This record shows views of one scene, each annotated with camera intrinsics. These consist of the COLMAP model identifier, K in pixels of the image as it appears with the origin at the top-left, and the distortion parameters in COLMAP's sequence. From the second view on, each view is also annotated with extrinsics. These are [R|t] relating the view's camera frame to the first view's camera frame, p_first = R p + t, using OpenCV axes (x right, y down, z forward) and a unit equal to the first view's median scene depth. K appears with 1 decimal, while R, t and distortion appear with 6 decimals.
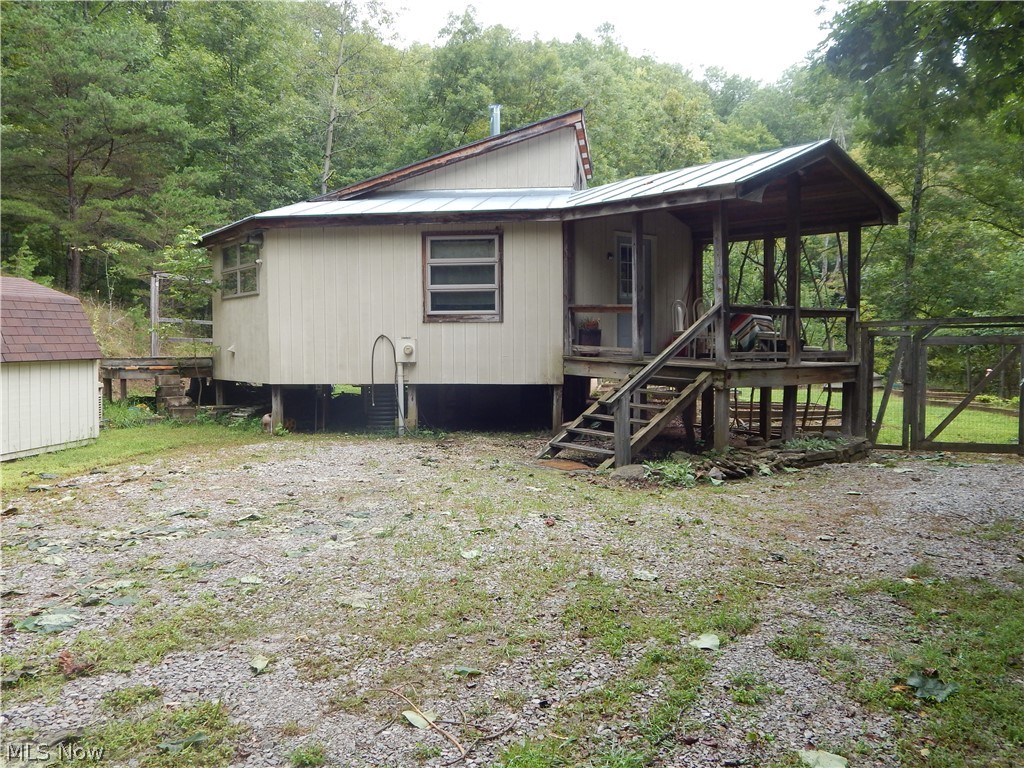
lens RADIAL K [[845.3, 0, 512.0], [0, 845.3, 384.0], [0, 0, 1]] dist [-0.007087, -0.001188]
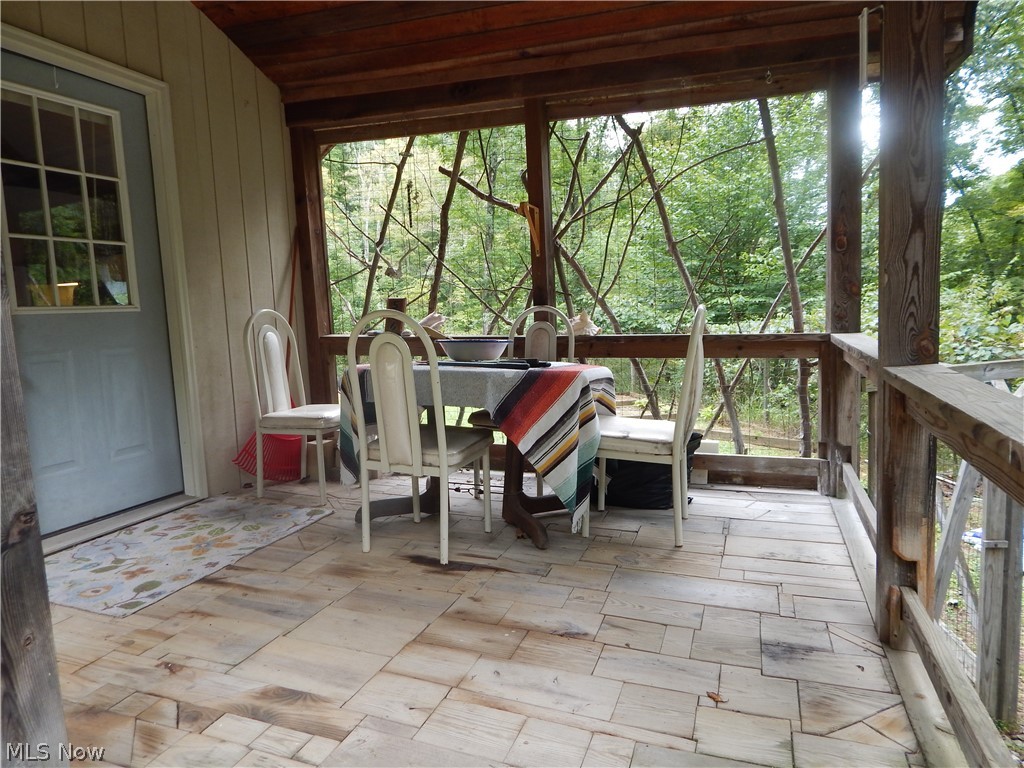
lens RADIAL K [[669.2, 0, 512.0], [0, 669.2, 384.0], [0, 0, 1]] dist [0.000182, -0.000474]
pose [[0.831339, -0.096920, 0.547249, 0.111417], [0.059276, 0.994523, 0.086087, -0.072227], [-0.552595, -0.039129, 0.832531, 0.615842]]
